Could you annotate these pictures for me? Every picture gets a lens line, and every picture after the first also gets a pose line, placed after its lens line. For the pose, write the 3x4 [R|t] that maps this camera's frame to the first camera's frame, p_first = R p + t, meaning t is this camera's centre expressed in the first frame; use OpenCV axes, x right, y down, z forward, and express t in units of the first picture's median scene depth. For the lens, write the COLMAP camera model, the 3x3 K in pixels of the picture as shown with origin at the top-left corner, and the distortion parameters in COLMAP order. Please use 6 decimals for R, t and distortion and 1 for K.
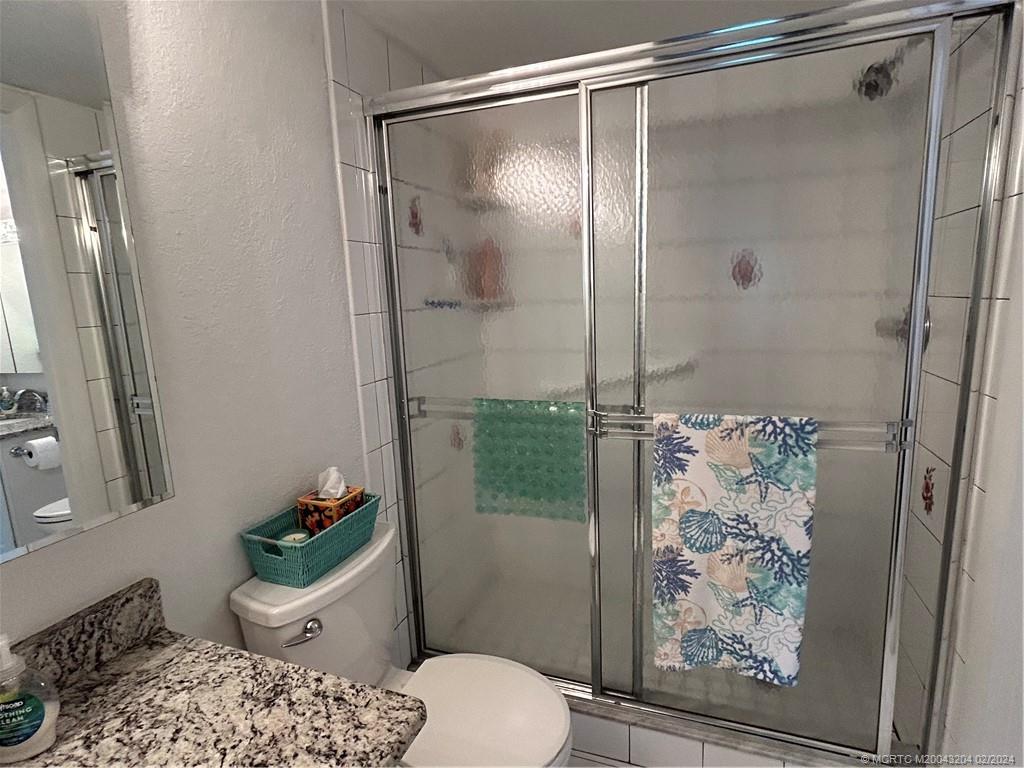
lens RADIAL K [[537.6, 0, 513.0], [0, 537.6, 385.2], [0, 0, 1]] dist [0.001221, 0.000736]
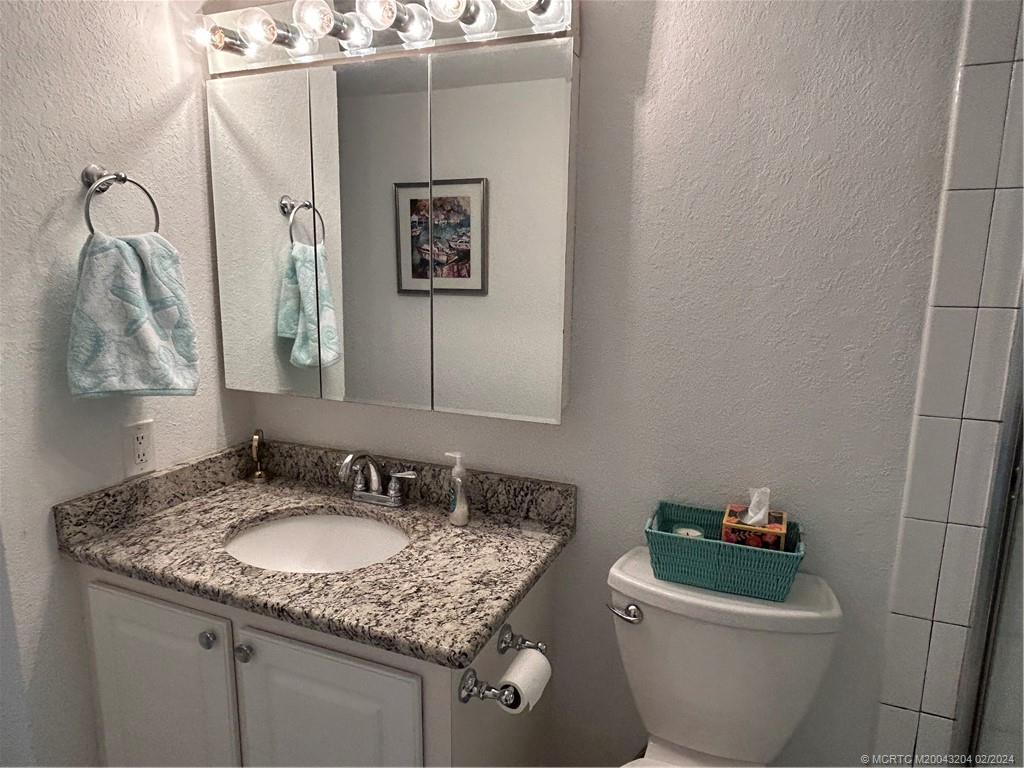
lens RADIAL K [[653.3, 0, 512.2], [0, 653.3, 385.7], [0, 0, 1]] dist [-0.000315, 0.000530]
pose [[-0.047083, 0.222813, -0.973724, 0.896646], [-0.176689, 0.957576, 0.227661, -0.224469], [0.983140, 0.182765, -0.005717, 0.913927]]
